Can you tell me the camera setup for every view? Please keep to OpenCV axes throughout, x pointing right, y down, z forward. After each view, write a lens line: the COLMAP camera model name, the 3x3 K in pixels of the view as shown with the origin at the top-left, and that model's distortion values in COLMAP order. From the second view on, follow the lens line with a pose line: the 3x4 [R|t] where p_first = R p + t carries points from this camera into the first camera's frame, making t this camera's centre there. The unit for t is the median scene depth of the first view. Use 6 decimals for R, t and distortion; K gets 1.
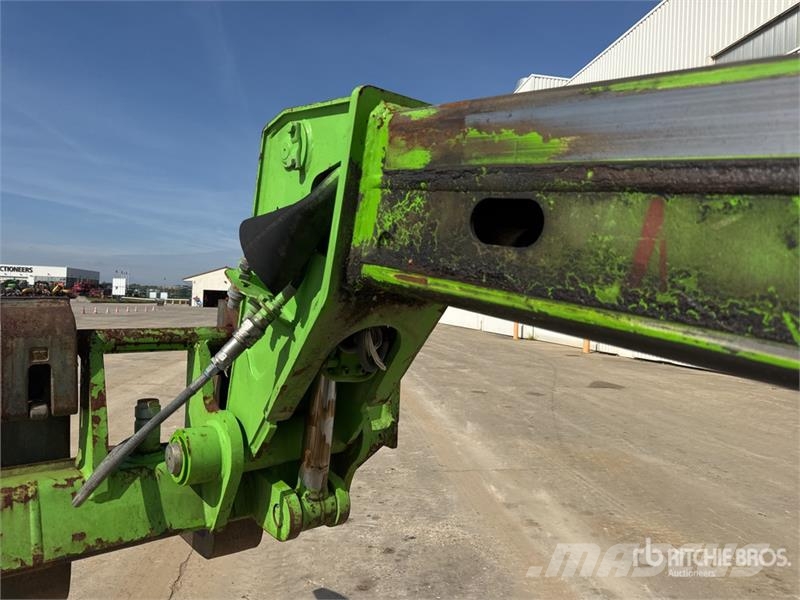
lens RADIAL K [[552.5, 0, 399.3], [0, 552.5, 301.1], [0, 0, 1]] dist [0.026290, -0.000106]
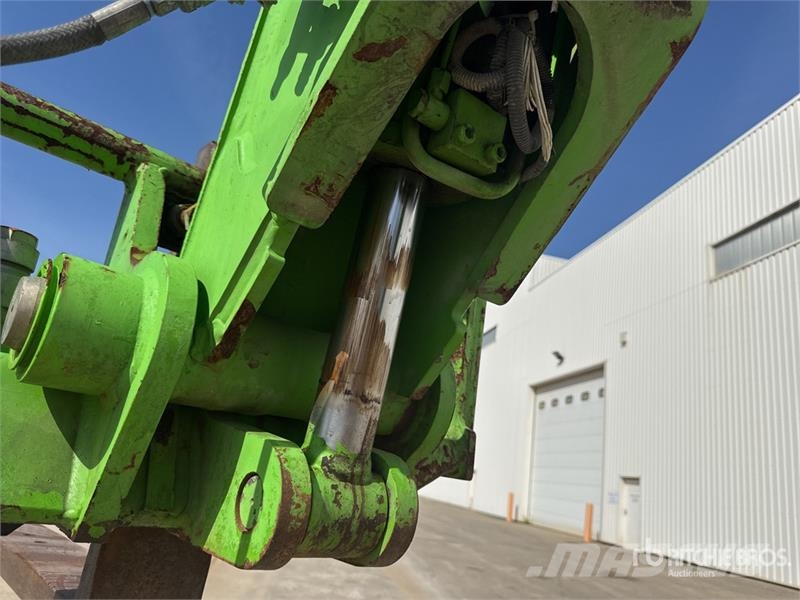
lens RADIAL K [[568.2, 0, 402.5], [0, 568.2, 302.4], [0, 0, 1]] dist [0.041571, -0.051864]
pose [[0.995060, 0.099260, 0.001571, -0.121029], [-0.094930, 0.956046, -0.277424, 0.347865], [-0.029039, 0.275904, 0.960746, 0.552721]]
